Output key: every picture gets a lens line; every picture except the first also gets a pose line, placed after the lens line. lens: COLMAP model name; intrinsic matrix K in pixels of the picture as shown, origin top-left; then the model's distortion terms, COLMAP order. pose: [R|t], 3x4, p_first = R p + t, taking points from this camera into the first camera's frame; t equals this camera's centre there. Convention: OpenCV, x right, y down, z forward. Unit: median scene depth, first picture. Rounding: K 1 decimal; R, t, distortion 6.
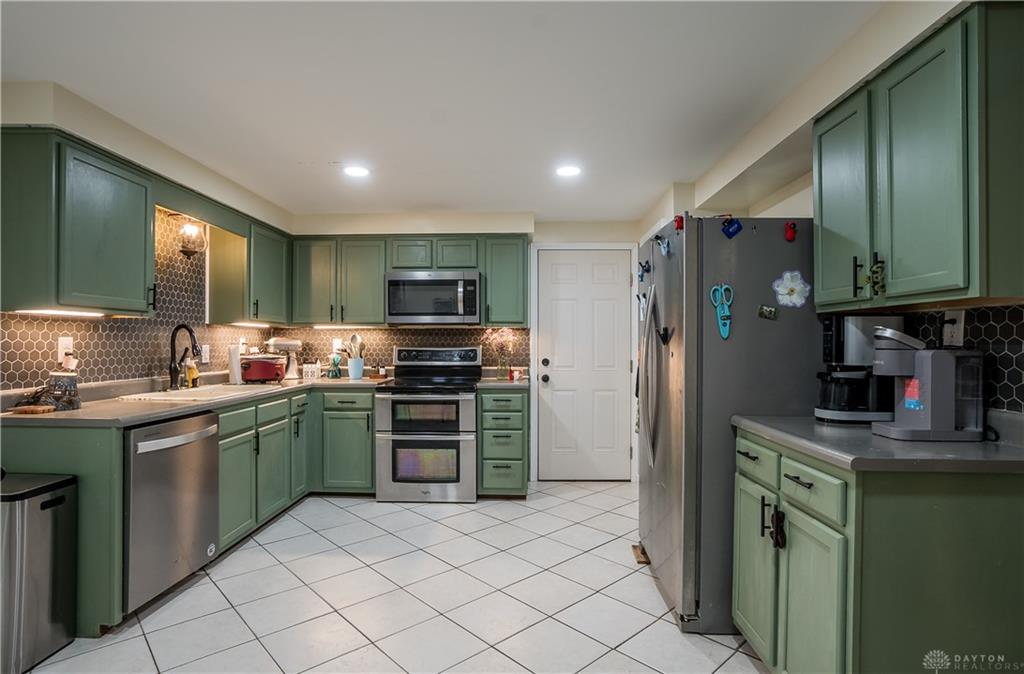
lens RADIAL K [[530.9, 0, 512.0], [0, 530.9, 337.0], [0, 0, 1]] dist [-0.014234, 0.001228]
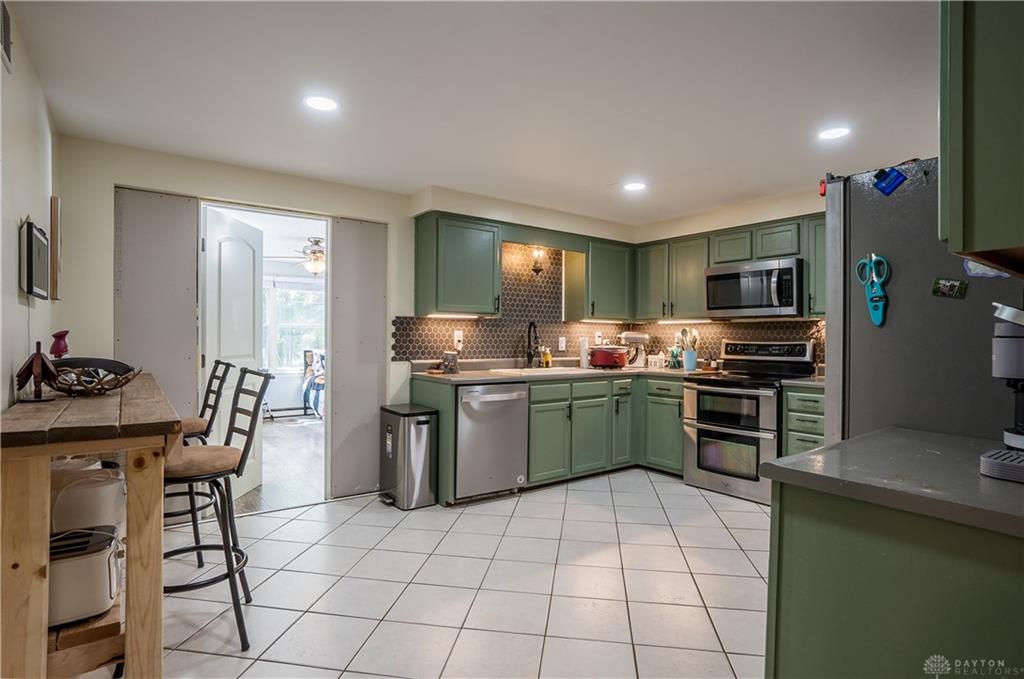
lens RADIAL K [[532.3, 0, 512.0], [0, 532.3, 339.5], [0, 0, 1]] dist [-0.023276, 0.000944]
pose [[0.625206, 0.006331, -0.780434, 0.364416], [0.000815, 0.999961, 0.008764, 0.008630], [0.780460, -0.006115, 0.625176, 0.056124]]
